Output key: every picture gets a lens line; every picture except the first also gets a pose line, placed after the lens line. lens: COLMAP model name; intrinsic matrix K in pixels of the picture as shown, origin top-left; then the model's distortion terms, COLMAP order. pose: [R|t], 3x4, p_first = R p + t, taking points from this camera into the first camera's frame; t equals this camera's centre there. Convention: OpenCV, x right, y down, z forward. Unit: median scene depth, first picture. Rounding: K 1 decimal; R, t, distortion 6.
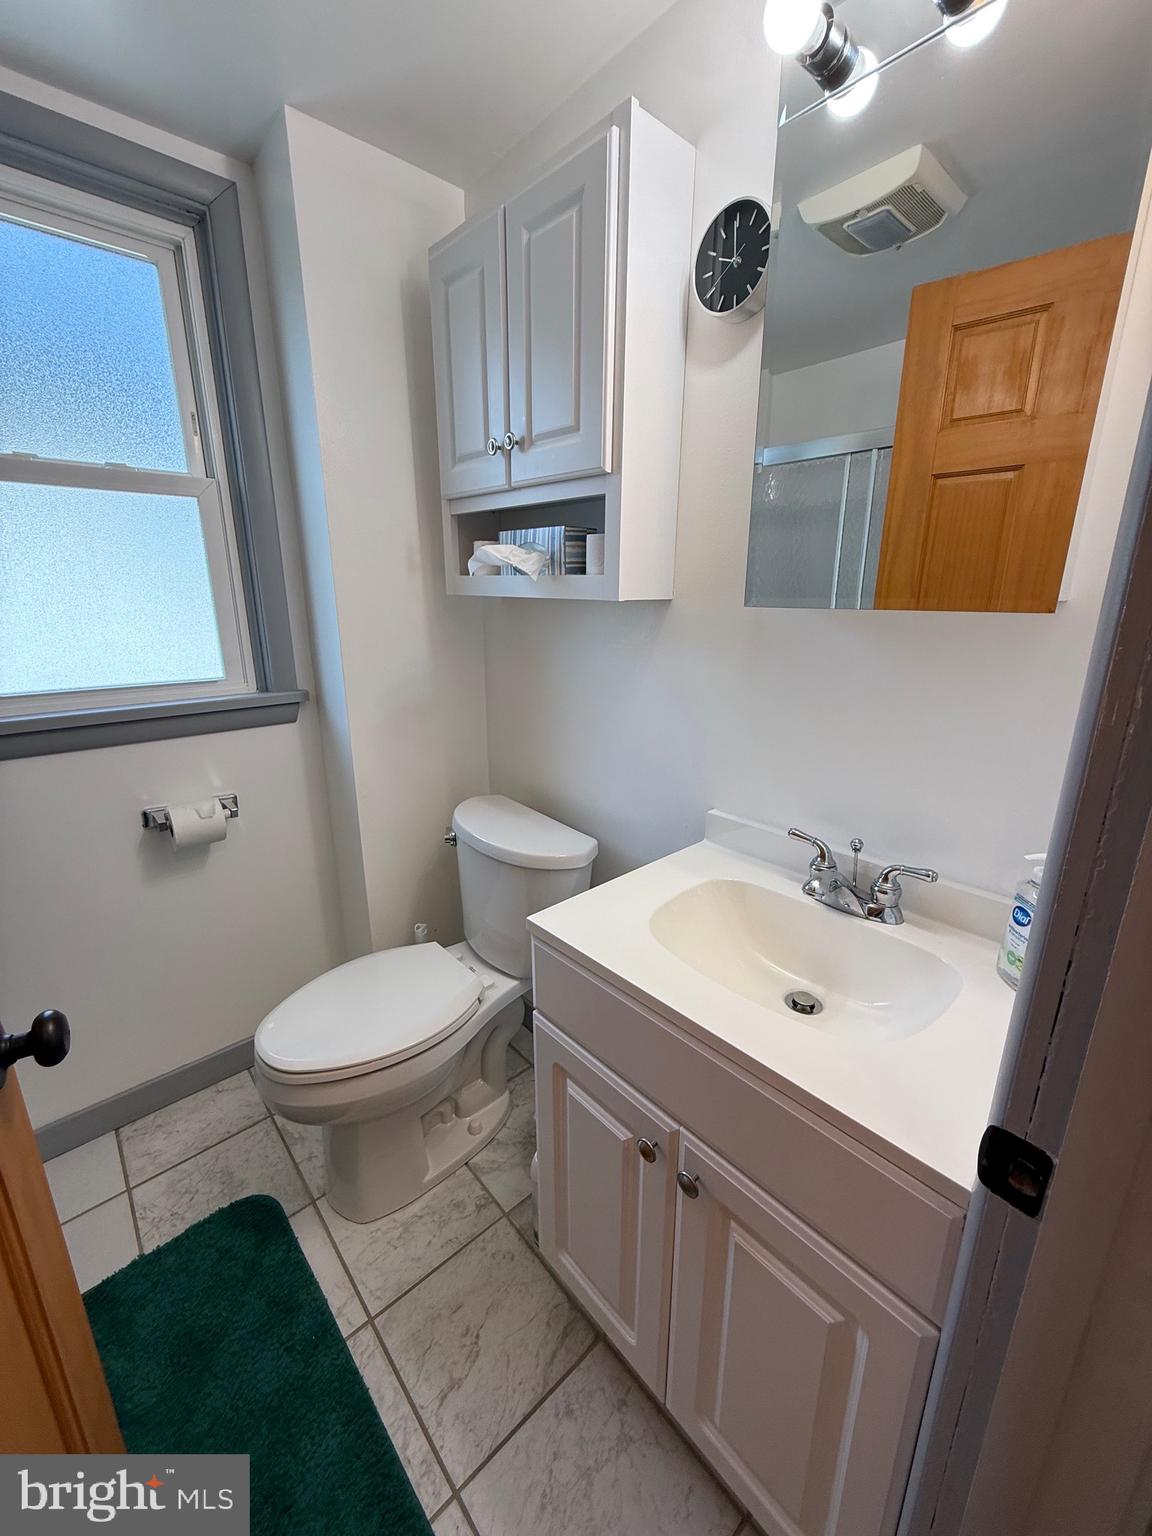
lens RADIAL K [[613.1, 0, 576.0], [0, 613.1, 768.0], [0, 0, 1]] dist [-0.000107, -0.000194]
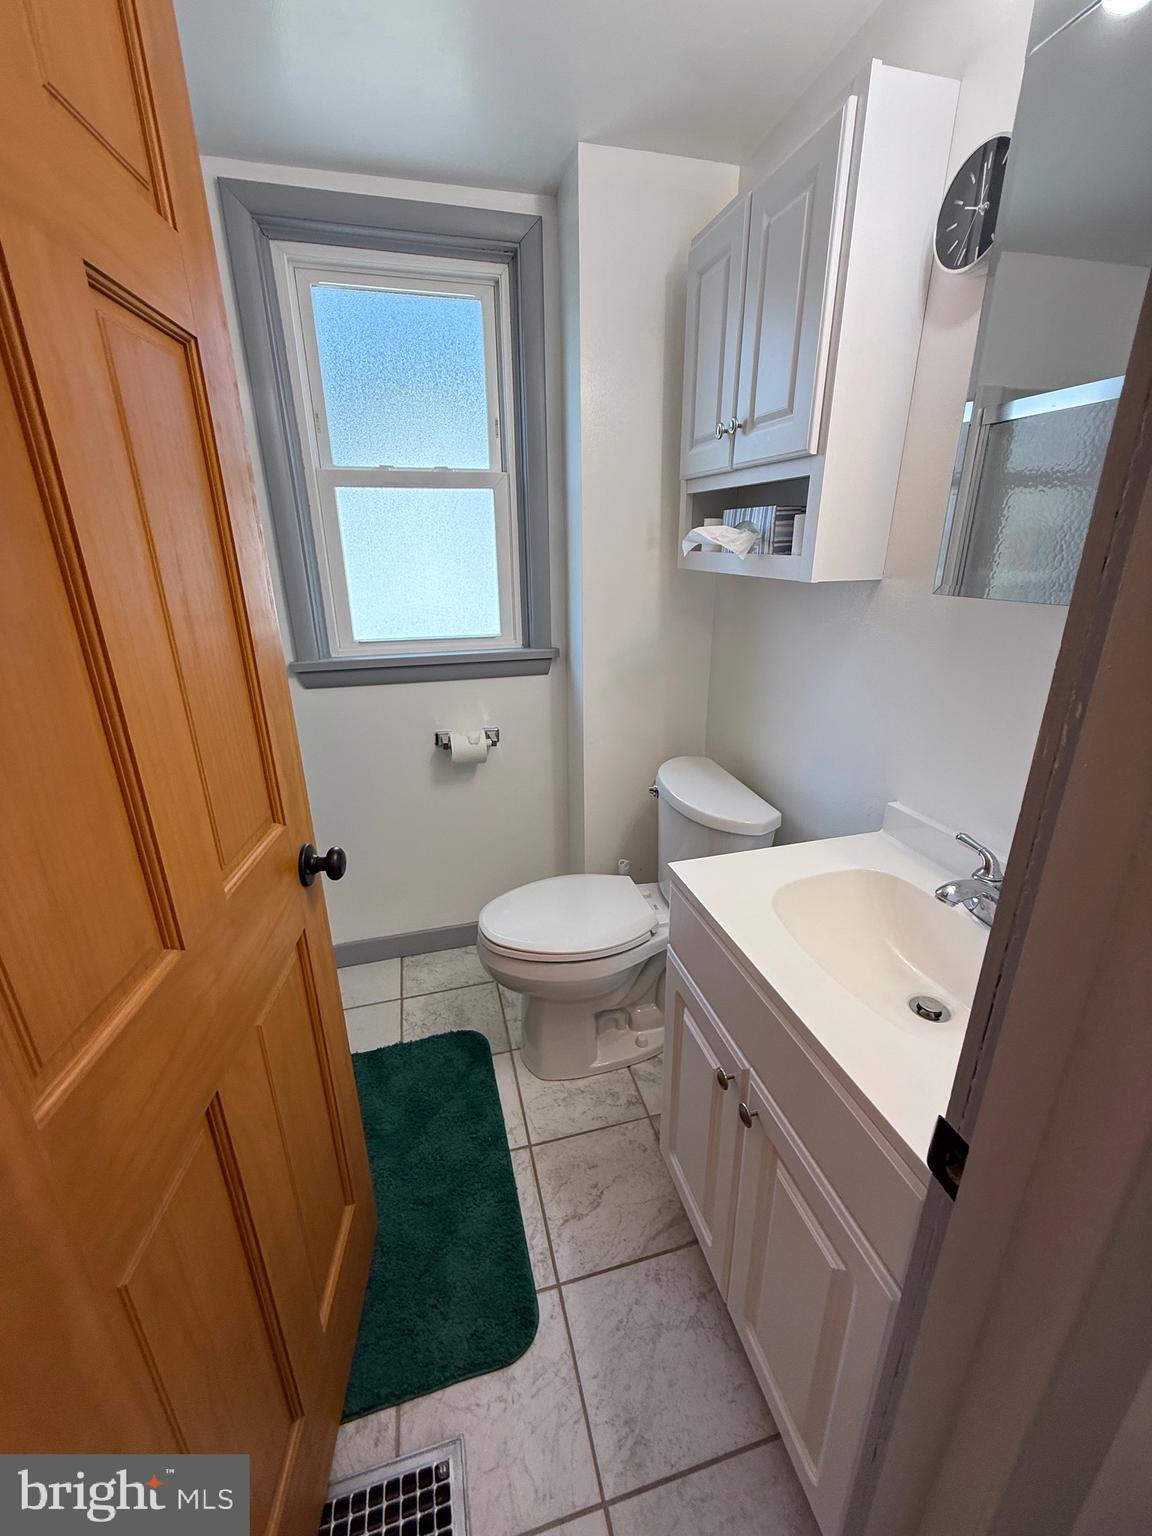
lens RADIAL K [[613.1, 0, 576.0], [0, 613.1, 768.0], [0, 0, 1]] dist [-0.000107, -0.000194]
pose [[0.891733, 0.144121, -0.429000, 0.179816], [-0.114286, 0.988927, 0.094668, -0.018007], [0.437893, -0.035389, 0.898330, -0.083511]]
